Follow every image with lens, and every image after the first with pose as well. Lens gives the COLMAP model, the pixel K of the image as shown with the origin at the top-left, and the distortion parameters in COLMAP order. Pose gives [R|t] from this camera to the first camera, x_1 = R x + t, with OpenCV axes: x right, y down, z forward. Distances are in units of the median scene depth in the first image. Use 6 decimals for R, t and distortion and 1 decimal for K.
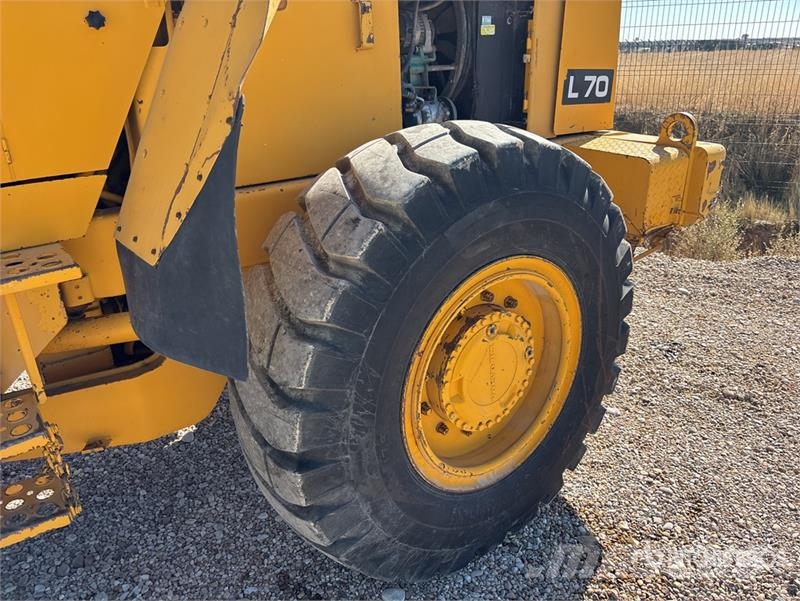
lens RADIAL K [[603.3, 0, 397.2], [0, 603.3, 305.4], [0, 0, 1]] dist [0.042899, -0.058230]
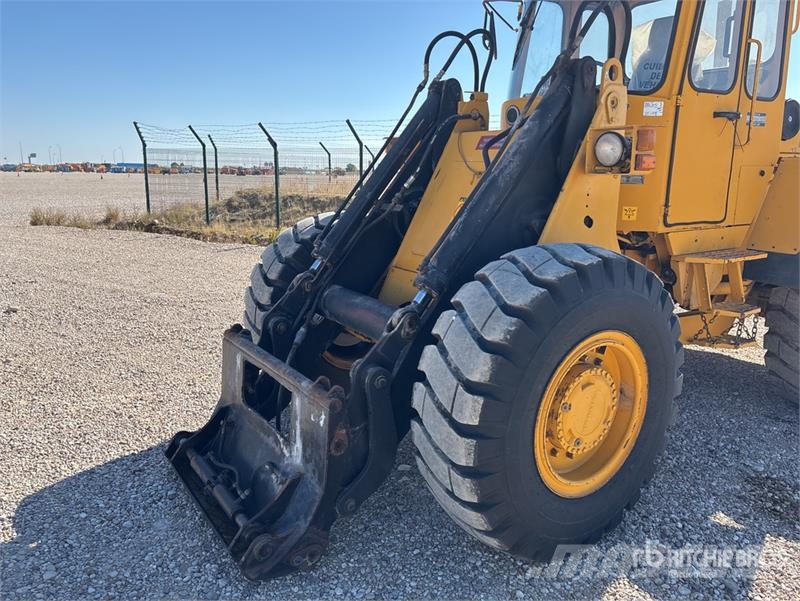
lens RADIAL K [[603.3, 0, 393.0], [0, 603.3, 297.5], [0, 0, 1]] dist [0.042899, -0.058230]
pose [[0.993873, 0.059065, -0.093418, -1.457853], [-0.074989, 0.981282, -0.177376, 0.573035], [0.081193, 0.183294, 0.979699, -1.417496]]
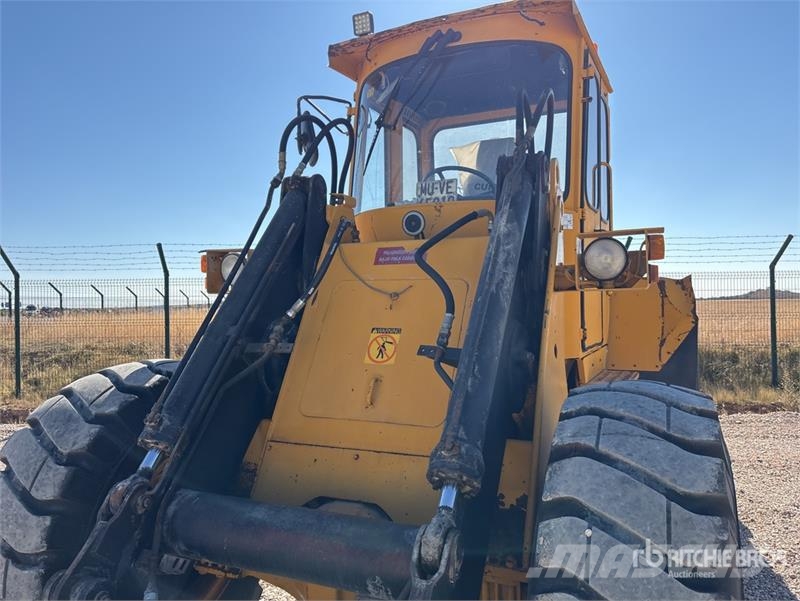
lens RADIAL K [[603.3, 0, 406.6], [0, 603.3, 298.4], [0, 0, 1]] dist [0.042899, -0.058230]
pose [[0.891024, 0.019774, 0.453525, -2.008635], [0.163093, 0.918403, -0.360466, 0.334056], [-0.423646, 0.395151, 0.815095, -0.716176]]
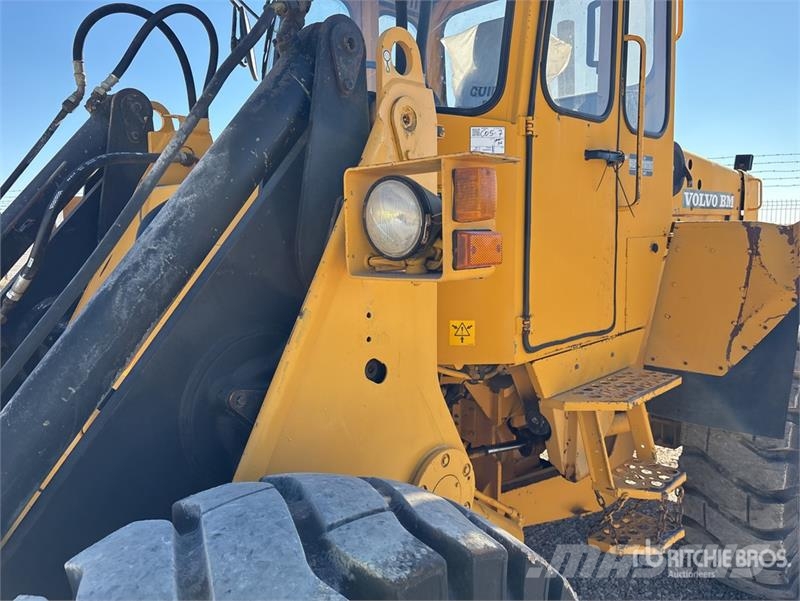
lens RADIAL K [[603.3, 0, 395.1], [0, 603.3, 302.4], [0, 0, 1]] dist [0.042899, -0.058230]
pose [[0.991432, 0.000272, 0.130623, -1.150578], [0.035941, 0.960830, -0.274799, 0.134278], [-0.125581, 0.277140, 0.952588, -0.480035]]
